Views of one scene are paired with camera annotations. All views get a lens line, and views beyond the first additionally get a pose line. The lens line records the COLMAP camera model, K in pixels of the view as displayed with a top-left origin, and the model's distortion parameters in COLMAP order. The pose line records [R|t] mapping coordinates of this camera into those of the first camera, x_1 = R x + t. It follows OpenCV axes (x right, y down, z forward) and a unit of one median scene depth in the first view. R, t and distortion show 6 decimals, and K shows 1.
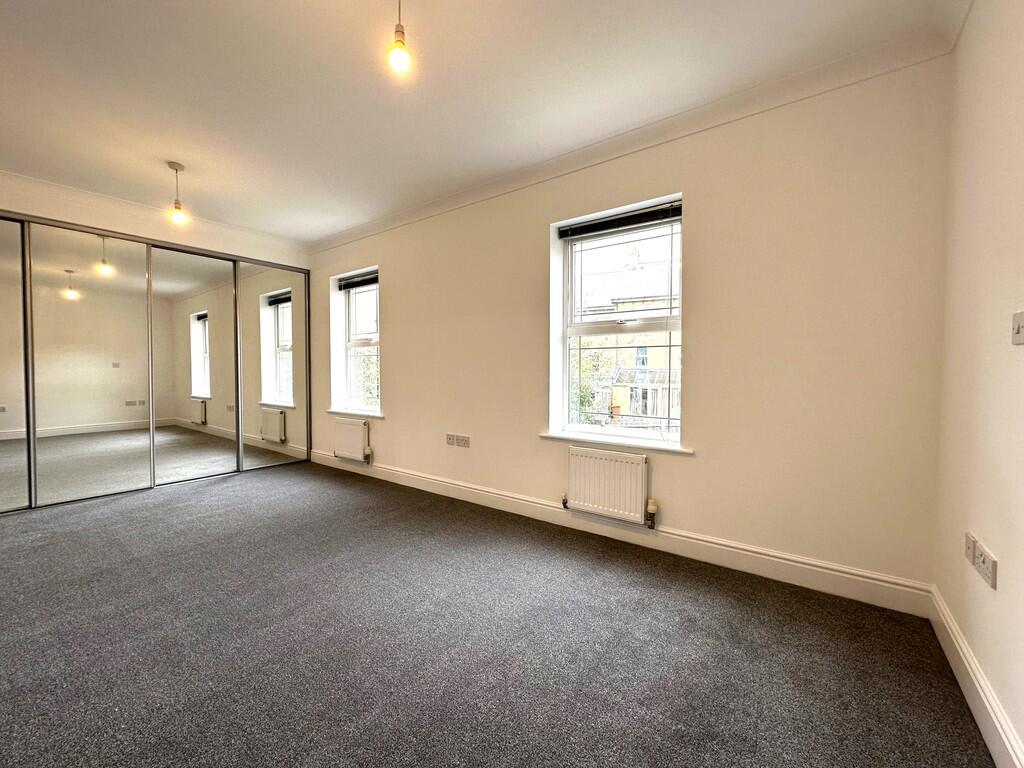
lens RADIAL K [[416.2, 0, 512.0], [0, 416.2, 384.0], [0, 0, 1]] dist [-0.007795, -0.000046]
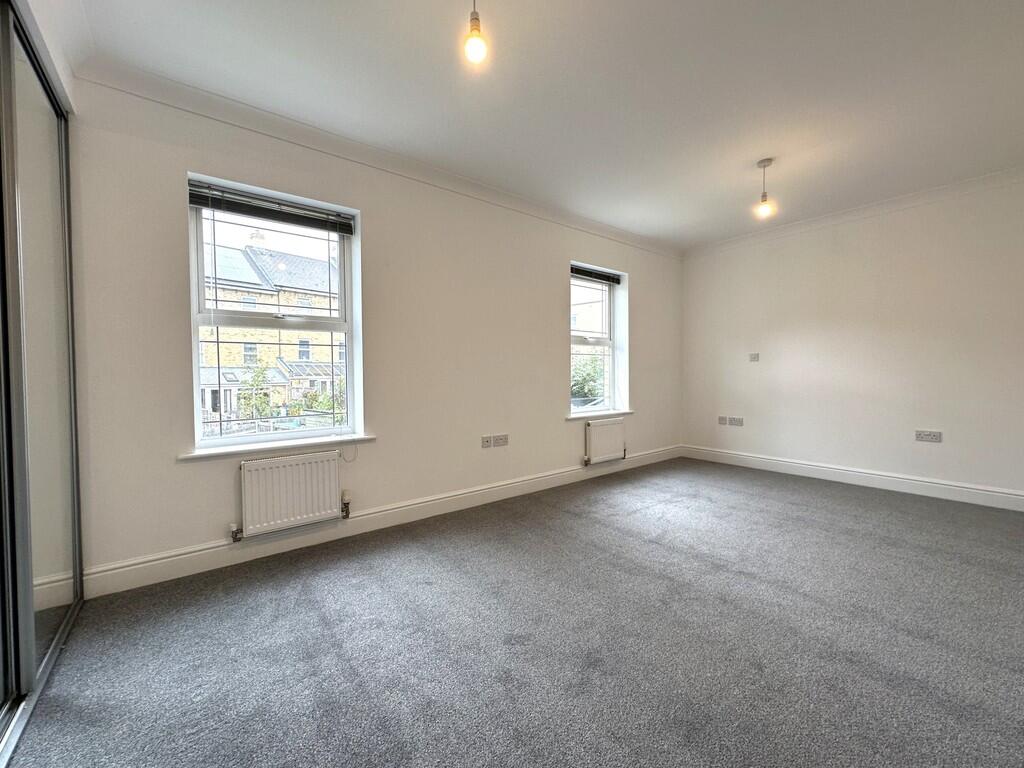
lens RADIAL K [[373.2, 0, 497.5], [0, 373.2, 376.6], [0, 0, 1]] dist [-0.000871, -0.000007]
pose [[0.341215, -0.024093, 0.939677, -0.376167], [0.033375, 0.999352, 0.013504, -0.010046], [-0.939393, 0.026754, 0.341798, 0.277672]]
